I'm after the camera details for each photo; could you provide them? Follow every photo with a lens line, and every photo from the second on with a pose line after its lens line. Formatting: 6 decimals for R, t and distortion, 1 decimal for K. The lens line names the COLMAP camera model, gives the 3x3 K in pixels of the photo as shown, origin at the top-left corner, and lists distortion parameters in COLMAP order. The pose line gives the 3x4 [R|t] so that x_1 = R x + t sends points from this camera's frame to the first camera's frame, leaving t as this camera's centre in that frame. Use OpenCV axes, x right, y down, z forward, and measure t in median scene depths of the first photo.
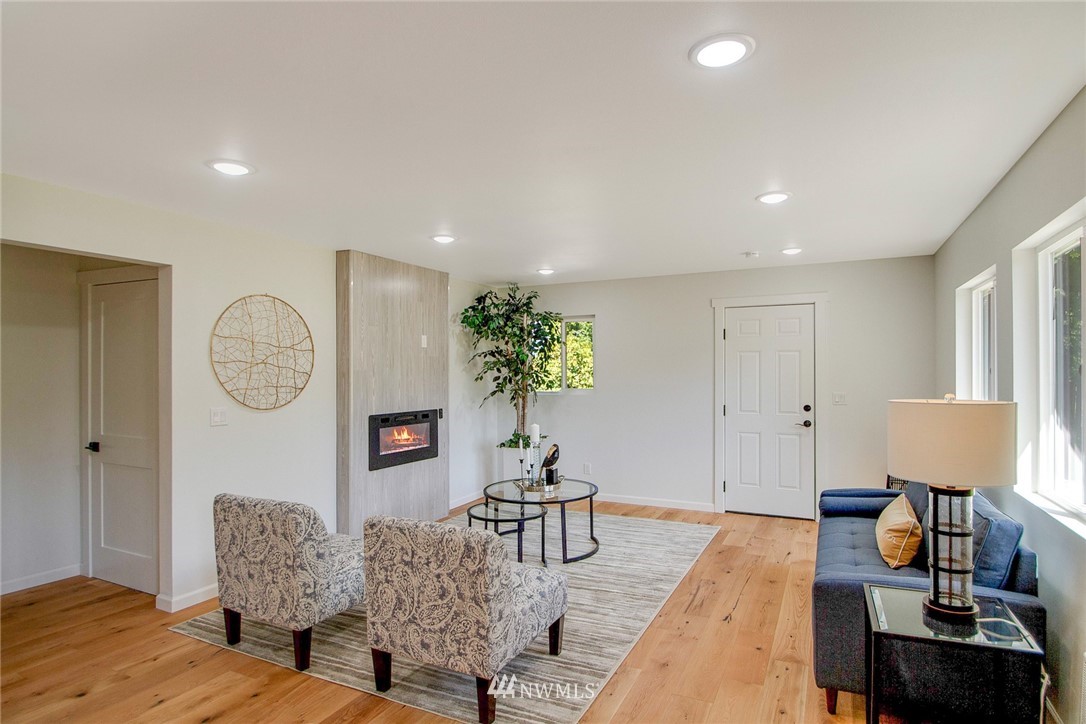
lens RADIAL K [[603.6, 0, 548.8], [0, 603.6, 355.8], [0, 0, 1]] dist [-0.046708, -0.003263]
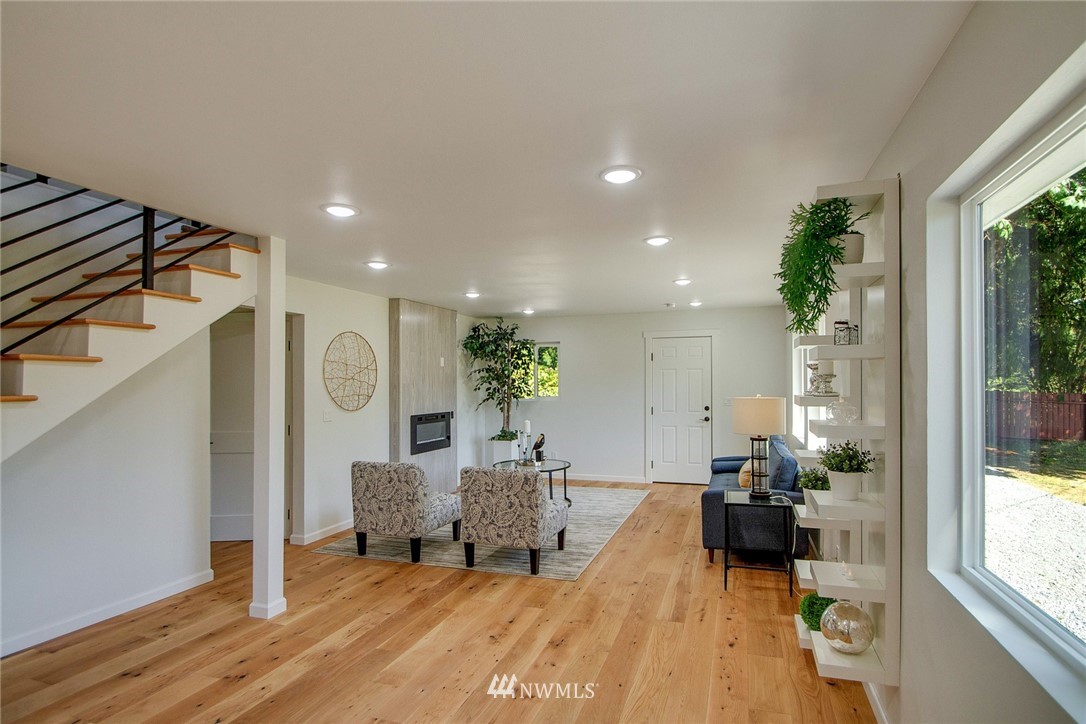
lens RADIAL K [[559.2, 0, 583.5], [0, 559.2, 380.0], [0, 0, 1]] dist [-0.015017, -0.009712]
pose [[0.985346, 0.001667, 0.170560, -0.151067], [-0.005329, 0.999765, 0.021010, -0.016485], [-0.170485, -0.021611, 0.985123, -0.438477]]
